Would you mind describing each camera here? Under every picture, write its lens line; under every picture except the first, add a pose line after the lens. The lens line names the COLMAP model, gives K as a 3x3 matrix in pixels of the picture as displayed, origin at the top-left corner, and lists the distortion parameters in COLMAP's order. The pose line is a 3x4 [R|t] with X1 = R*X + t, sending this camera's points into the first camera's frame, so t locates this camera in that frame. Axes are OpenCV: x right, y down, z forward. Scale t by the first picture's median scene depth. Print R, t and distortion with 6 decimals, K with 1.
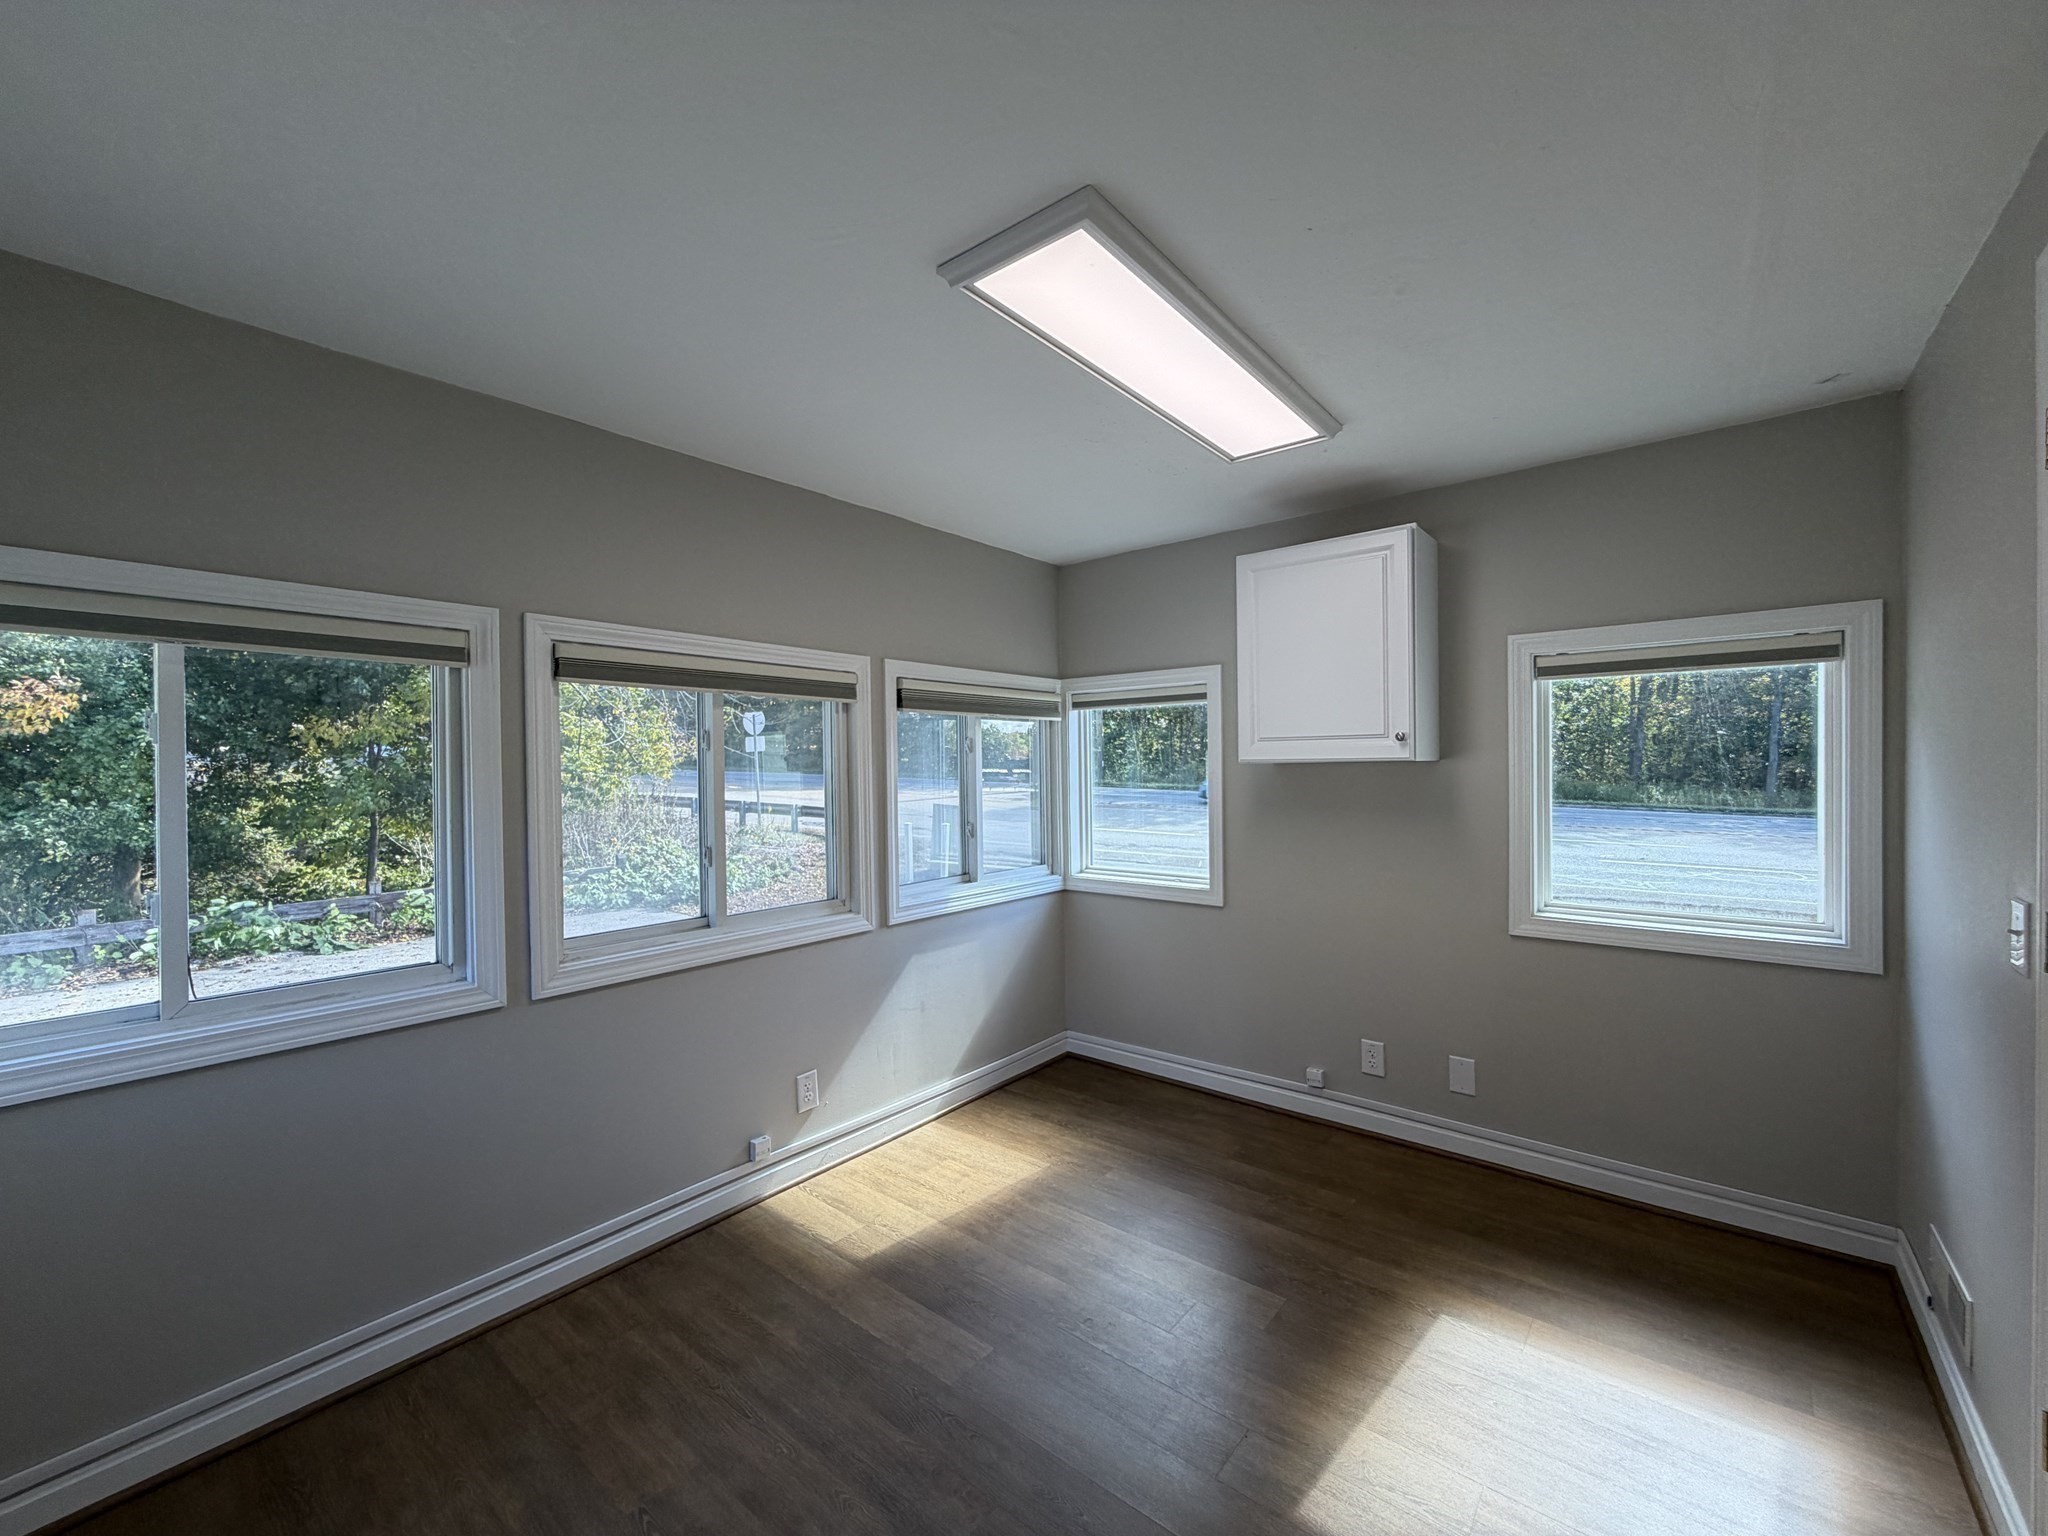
lens RADIAL K [[827.3, 0, 1024.0], [0, 827.3, 768.0], [0, 0, 1]] dist [0.017365, -0.000067]
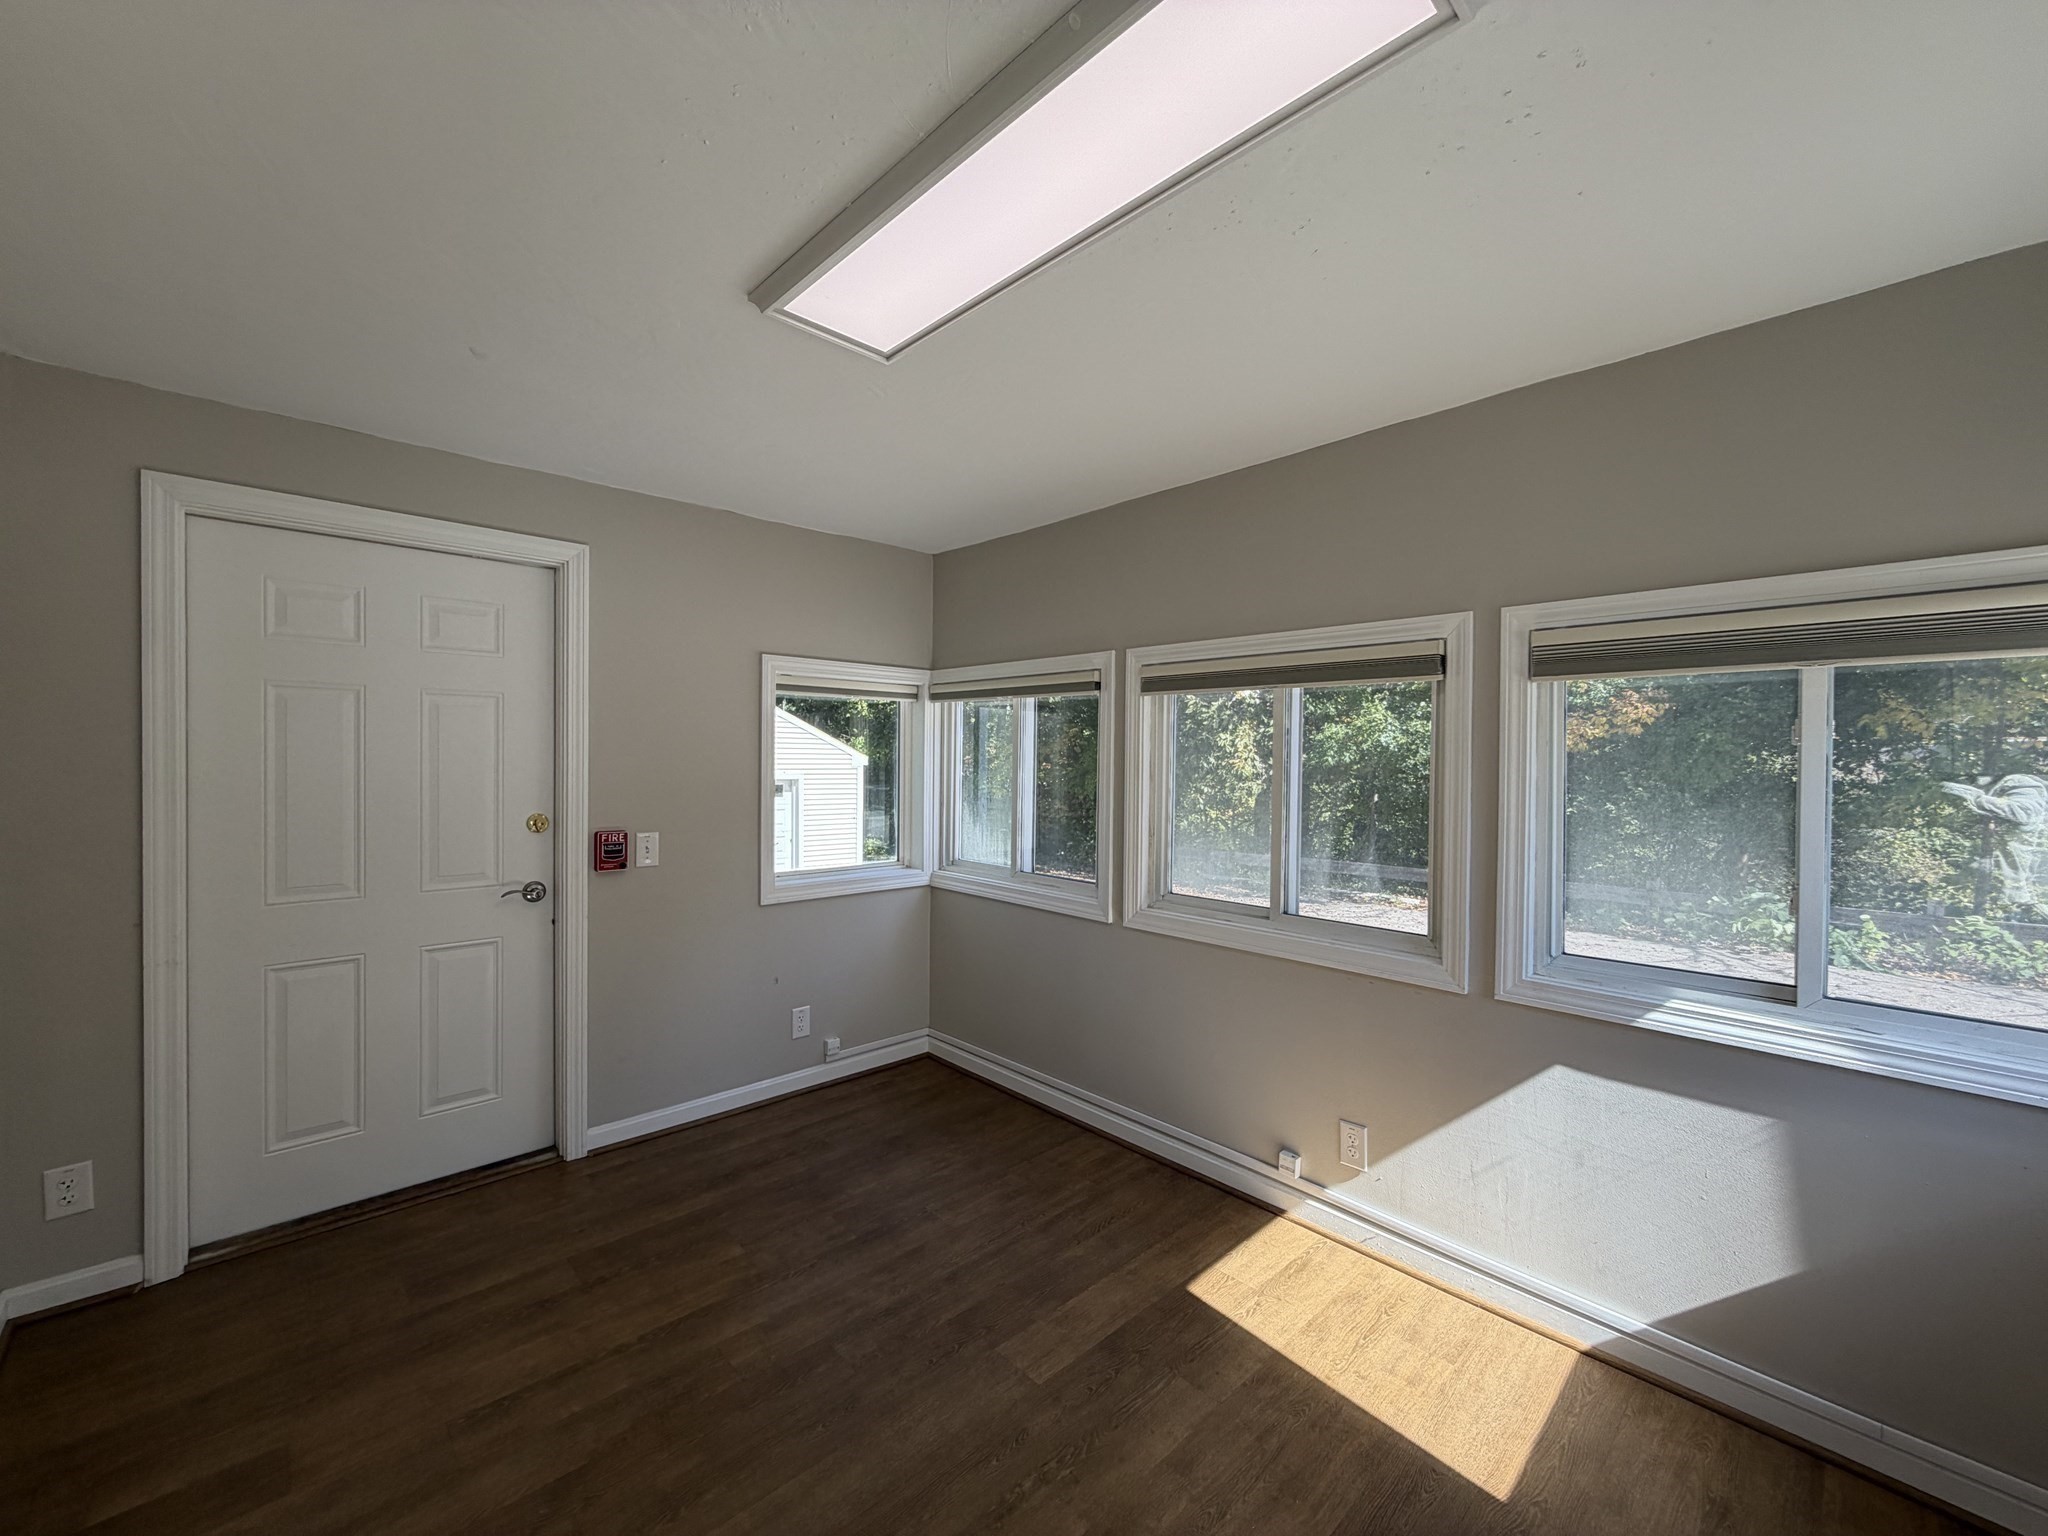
lens RADIAL K [[814.7, 0, 1018.0], [0, 814.7, 766.2], [0, 0, 1]] dist [-0.001327, -0.000066]
pose [[-0.124461, 0.017526, -0.992070, 0.619728], [-0.014982, 0.999697, 0.019540, -0.011435], [0.992111, 0.017295, -0.124161, 0.775074]]
